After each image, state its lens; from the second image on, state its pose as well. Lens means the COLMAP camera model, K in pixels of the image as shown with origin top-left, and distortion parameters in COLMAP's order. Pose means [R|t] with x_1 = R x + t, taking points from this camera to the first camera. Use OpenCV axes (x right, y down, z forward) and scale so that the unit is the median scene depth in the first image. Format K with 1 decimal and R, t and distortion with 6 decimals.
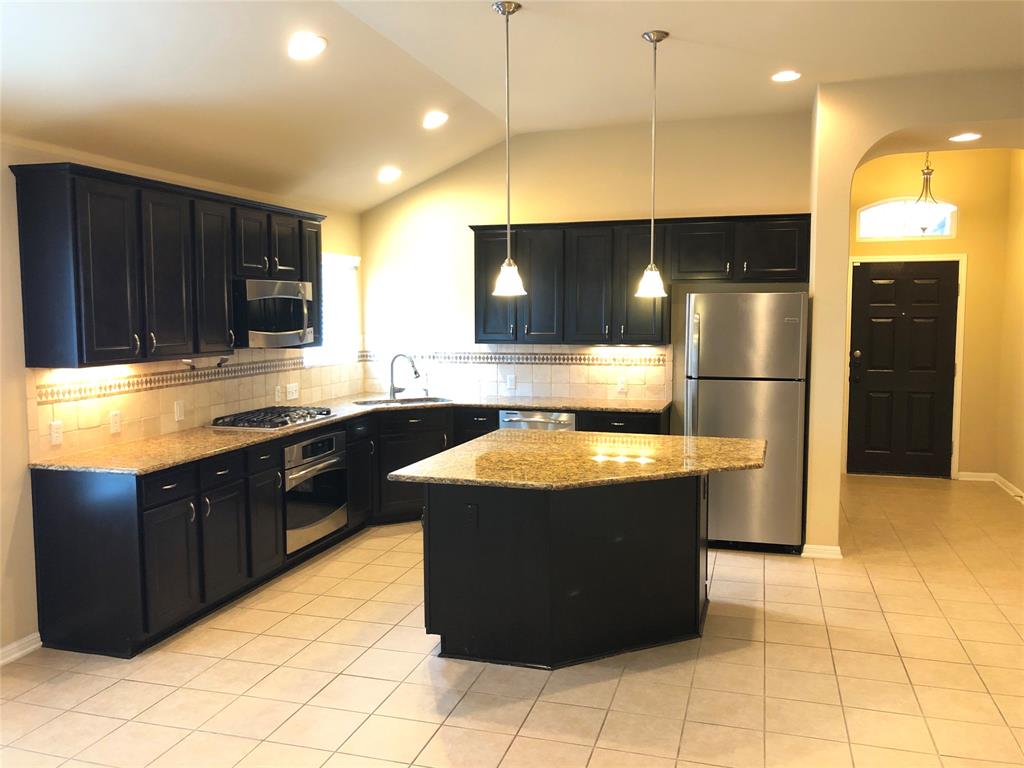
lens RADIAL K [[841.1, 0, 506.2], [0, 841.1, 379.9], [0, 0, 1]] dist [0.042068, -0.055203]
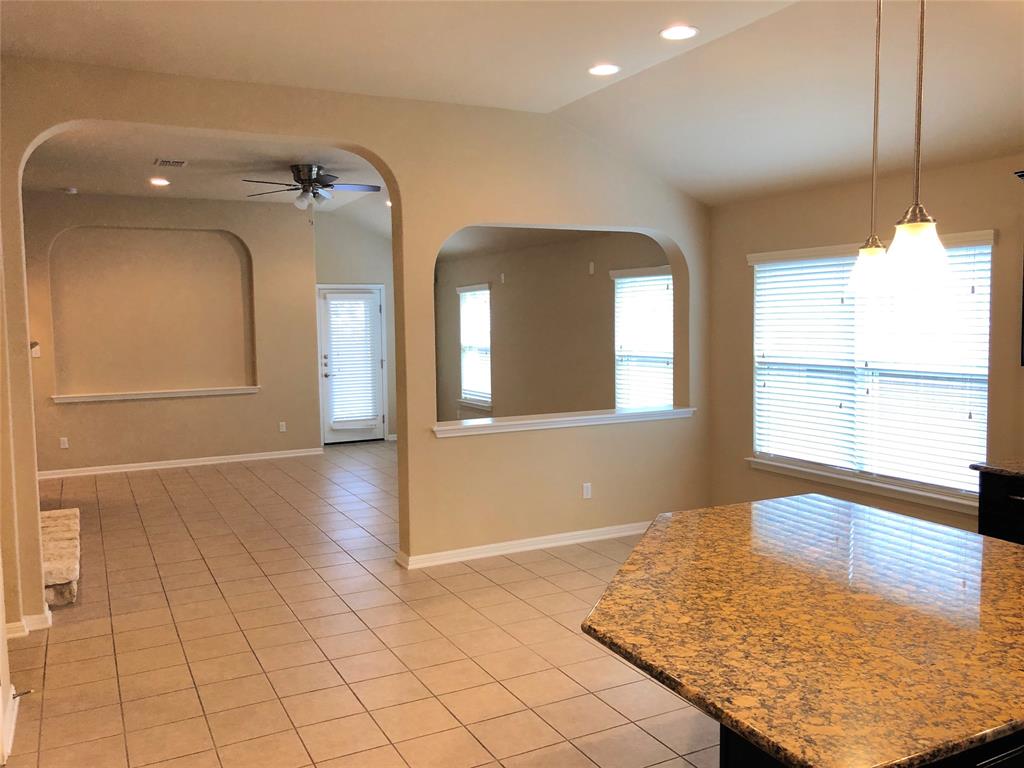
lens RADIAL K [[841.1, 0, 510.3], [0, 841.1, 376.5], [0, 0, 1]] dist [0.042068, -0.055203]
pose [[-0.717406, 0.064400, -0.693672, 0.530730], [-0.038950, 0.990453, 0.132236, -0.089639], [0.695566, 0.121886, -0.708048, 1.021902]]
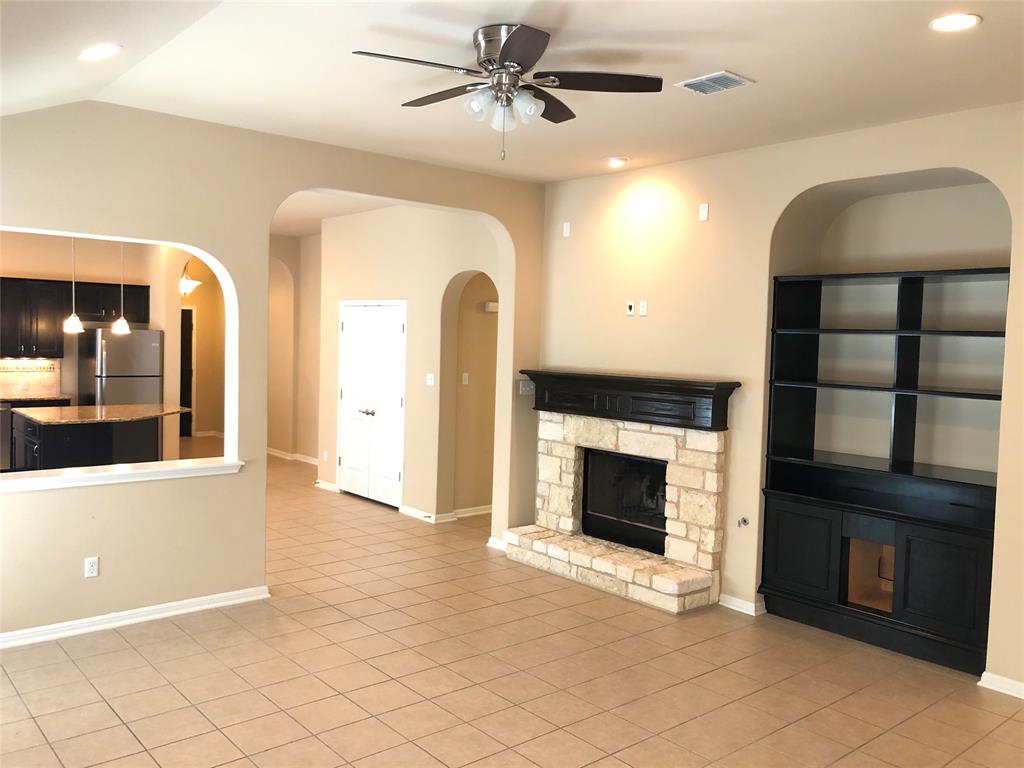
lens RADIAL K [[841.1, 0, 499.6], [0, 841.1, 377.0], [0, 0, 1]] dist [0.042068, -0.055203]
pose [[0.546524, -0.021456, 0.837168, -0.891239], [0.039743, 0.999210, -0.000336, 0.035522], [-0.836500, 0.033455, 0.546945, -0.729521]]
